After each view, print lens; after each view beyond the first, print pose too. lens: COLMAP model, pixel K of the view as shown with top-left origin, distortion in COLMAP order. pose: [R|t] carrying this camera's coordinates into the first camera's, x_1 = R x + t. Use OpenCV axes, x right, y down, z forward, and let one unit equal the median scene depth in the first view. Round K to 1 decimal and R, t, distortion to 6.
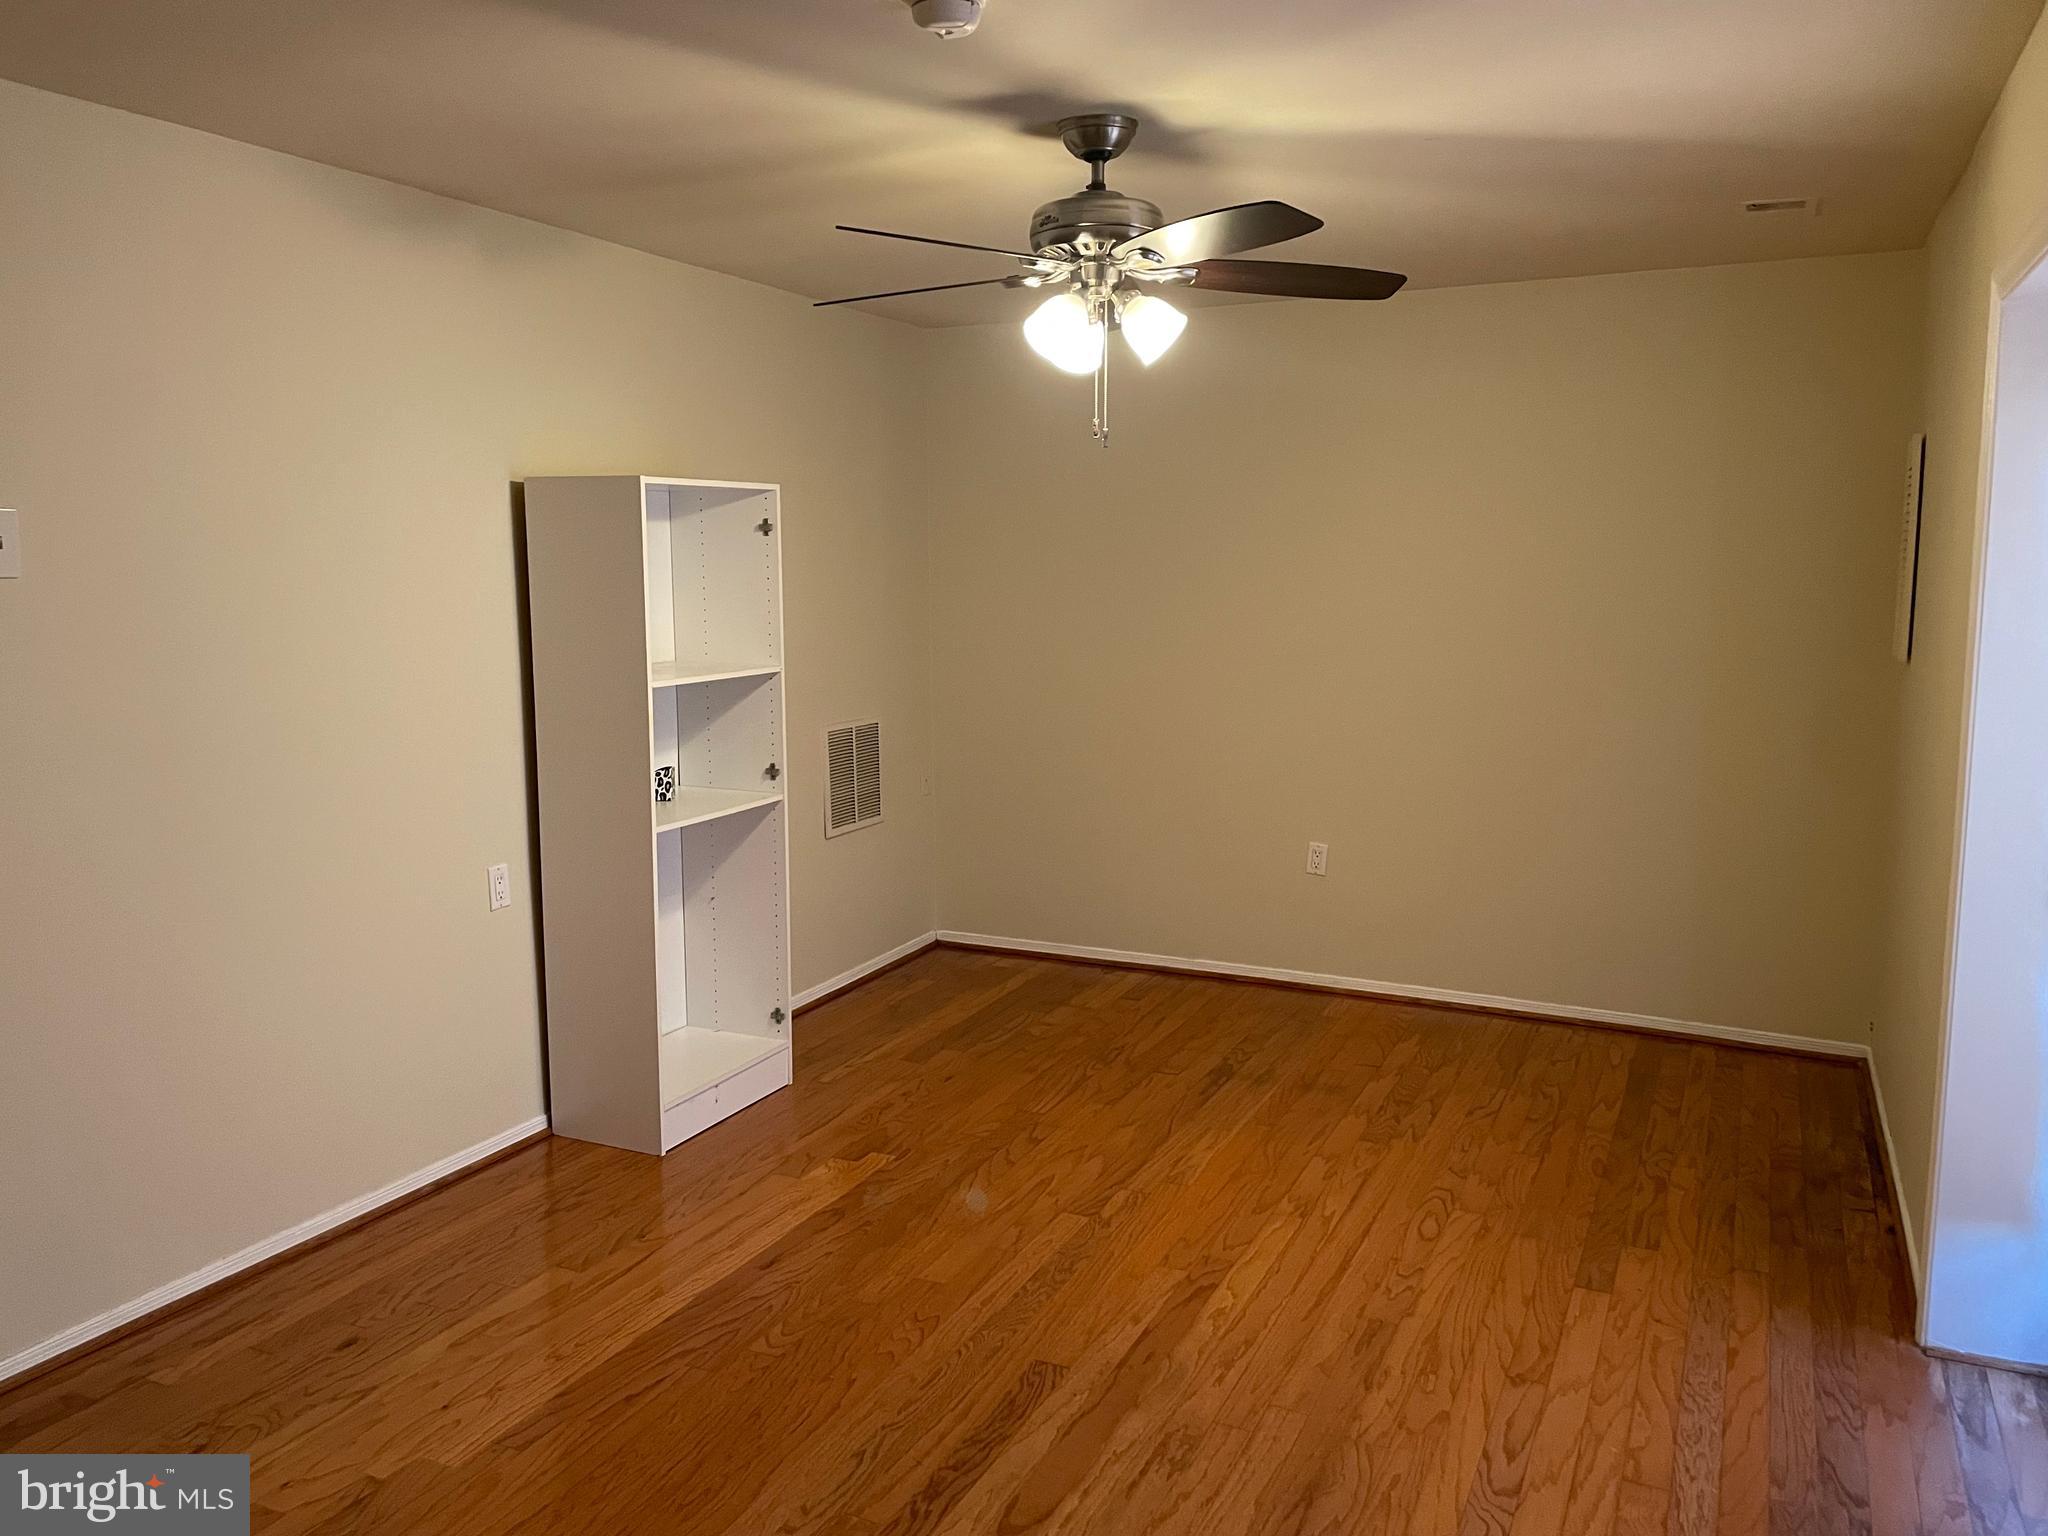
lens RADIAL K [[1555.9, 0, 1027.7], [0, 1555.9, 767.1], [0, 0, 1]] dist [0.077334, -0.113029]
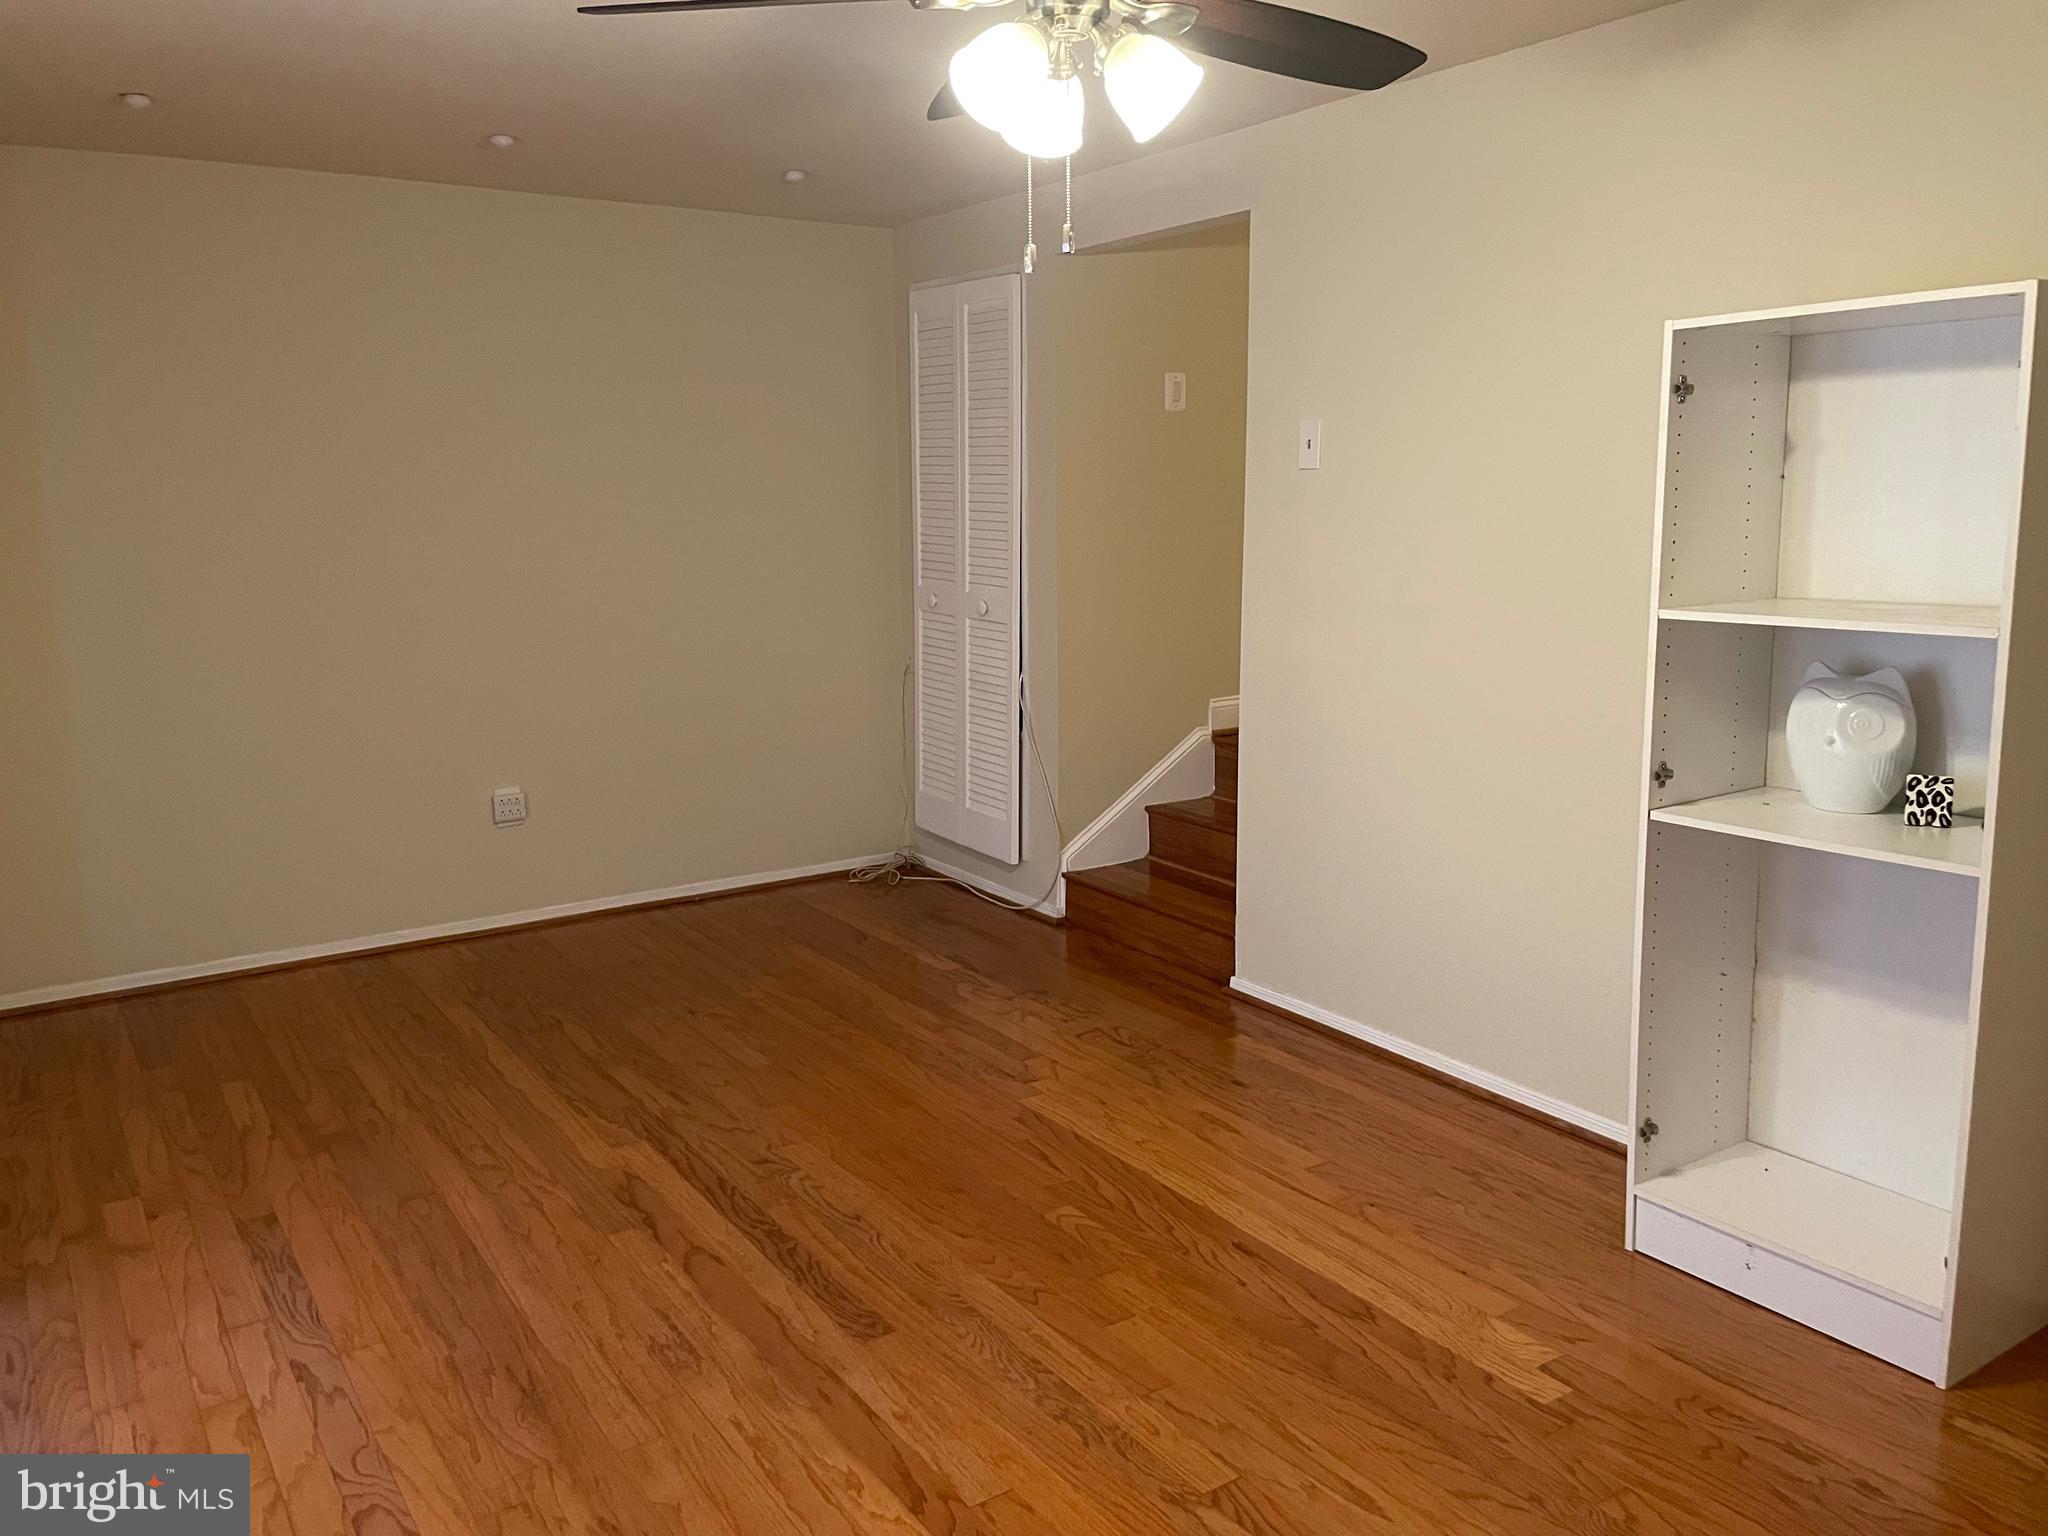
lens RADIAL K [[1555.9, 0, 1031.0], [0, 1555.9, 764.6], [0, 0, 1]] dist [0.077334, -0.113029]
pose [[-0.514563, 0.161478, -0.842110, 0.705283], [-0.100011, 0.964101, 0.245981, -0.182625], [0.851600, 0.210793, -0.479941, 1.477266]]
